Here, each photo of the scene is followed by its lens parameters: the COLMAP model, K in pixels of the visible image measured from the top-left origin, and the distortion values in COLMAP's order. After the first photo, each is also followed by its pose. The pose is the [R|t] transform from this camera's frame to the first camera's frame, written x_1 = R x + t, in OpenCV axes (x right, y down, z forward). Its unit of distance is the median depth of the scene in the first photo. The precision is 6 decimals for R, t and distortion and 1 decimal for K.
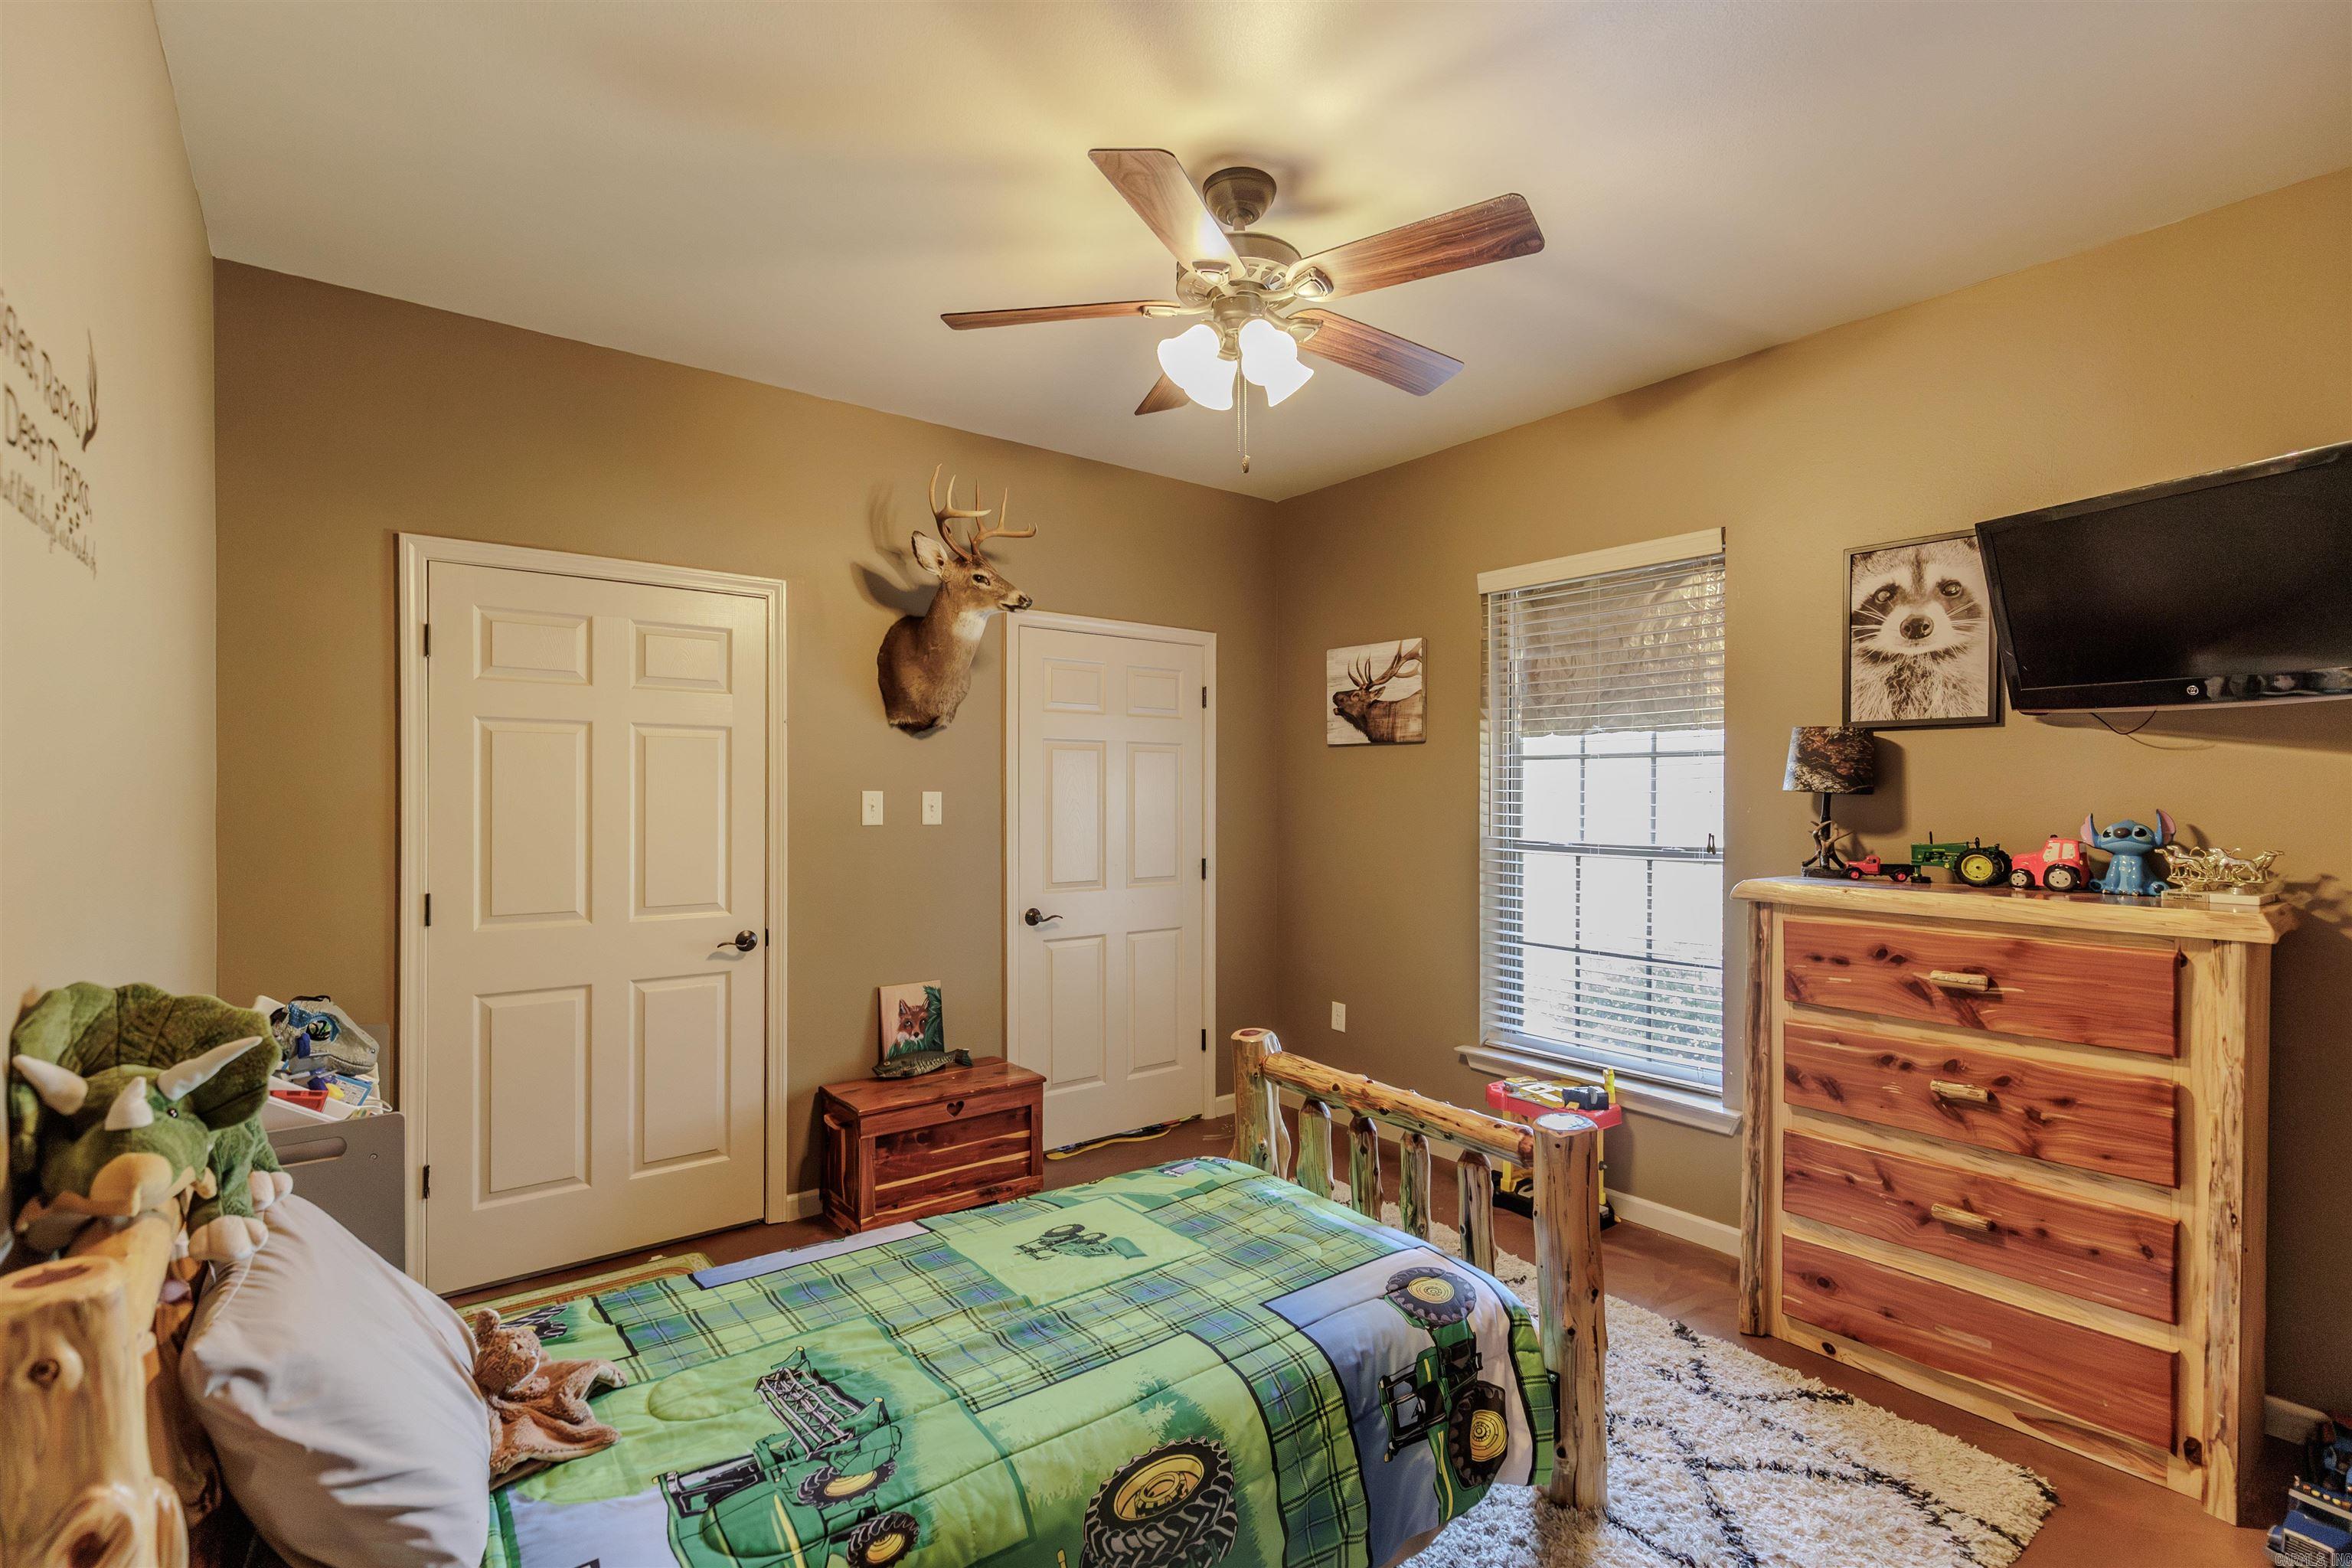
lens RADIAL K [[1071.5, 0, 1176.2], [0, 1071.5, 793.6], [0, 0, 1]] dist [0.003881, -0.001362]
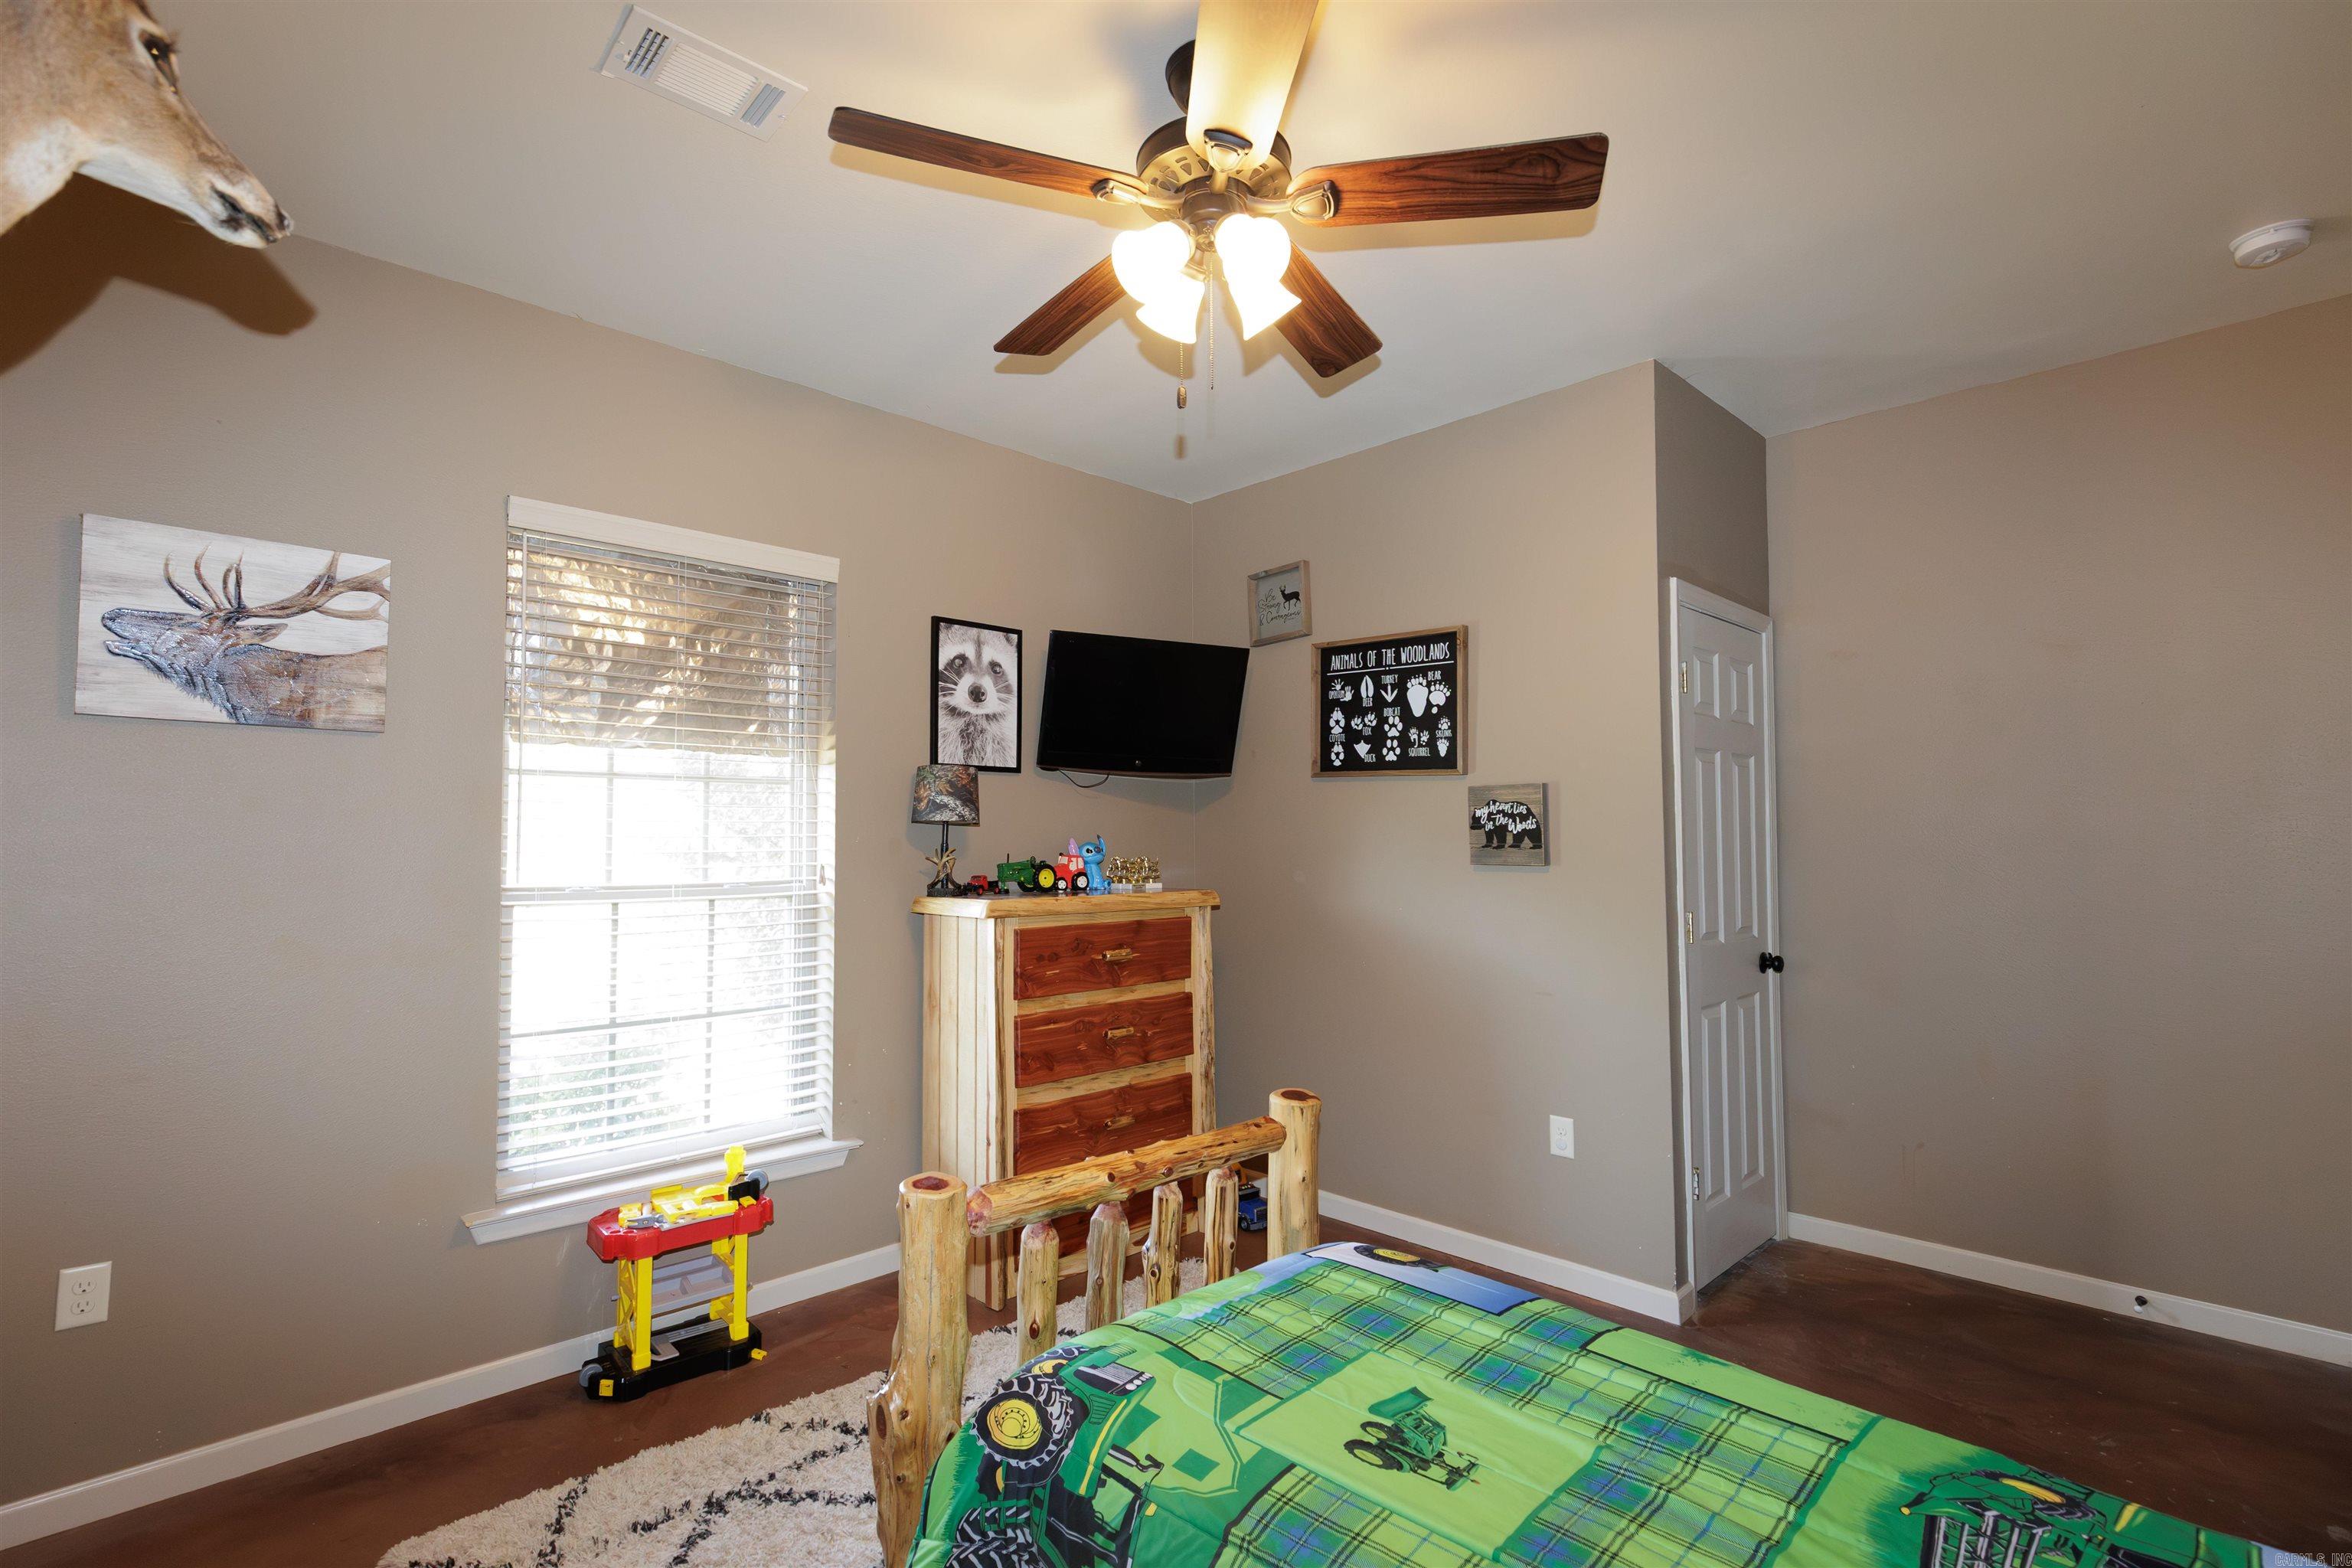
lens RADIAL K [[1071.5, 0, 1176.6], [0, 1071.5, 787.8], [0, 0, 1]] dist [0.003881, -0.001362]
pose [[-0.105782, 0.042122, 0.993497, -0.584607], [0.000507, 0.999105, -0.042306, 0.010635], [-0.994389, -0.003971, -0.105709, 0.892729]]
